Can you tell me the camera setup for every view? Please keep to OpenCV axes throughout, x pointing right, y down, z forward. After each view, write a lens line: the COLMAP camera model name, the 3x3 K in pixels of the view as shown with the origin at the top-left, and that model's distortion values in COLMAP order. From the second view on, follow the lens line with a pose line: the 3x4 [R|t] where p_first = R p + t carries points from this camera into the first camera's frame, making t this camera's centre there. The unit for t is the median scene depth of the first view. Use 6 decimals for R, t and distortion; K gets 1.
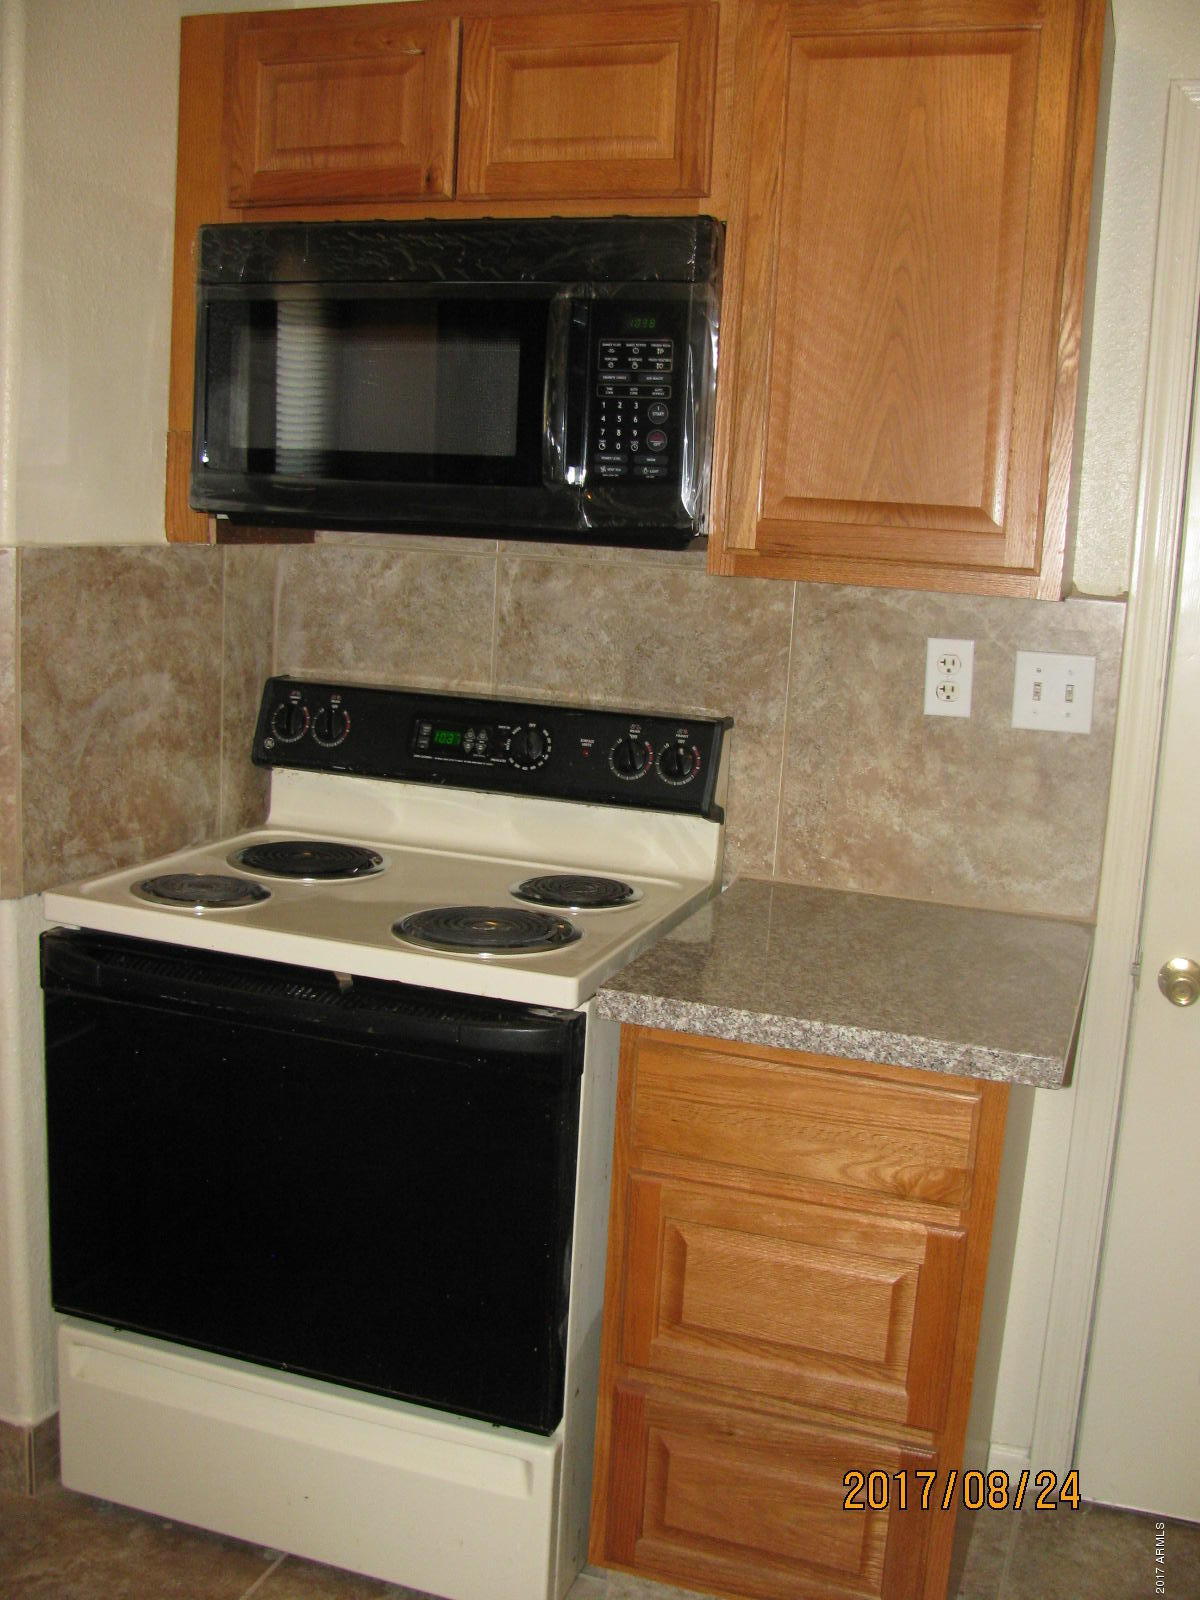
lens RADIAL K [[1644.6, 0, 599.6], [0, 1644.6, 773.2], [0, 0, 1]] dist [-0.134828, 0.000000]
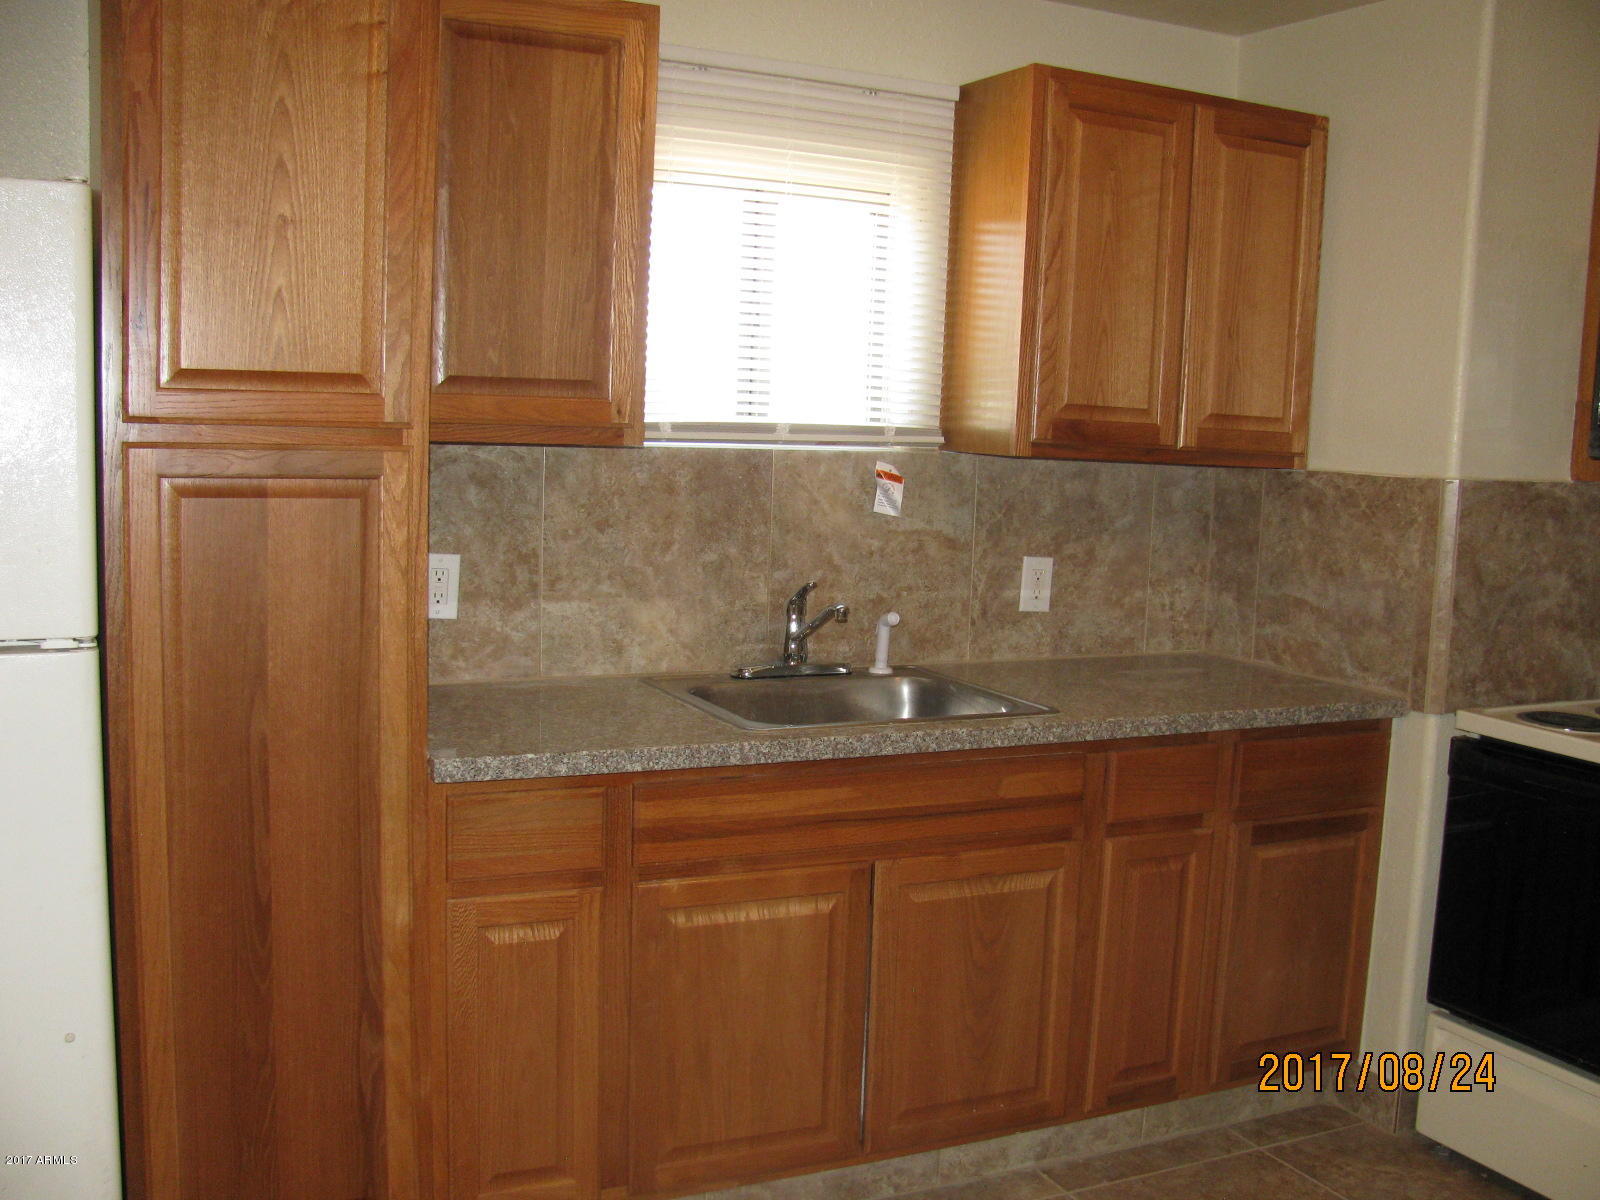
lens RADIAL K [[1644.6, 0, 810.8], [0, 1644.6, 615.2], [0, 0, 1]] dist [-0.134828, 0.000000]
pose [[0.721383, 0.060099, -0.689923, 0.221510], [-0.106810, 0.993963, -0.025097, 0.079956], [0.684250, 0.091796, 0.723447, -0.443500]]
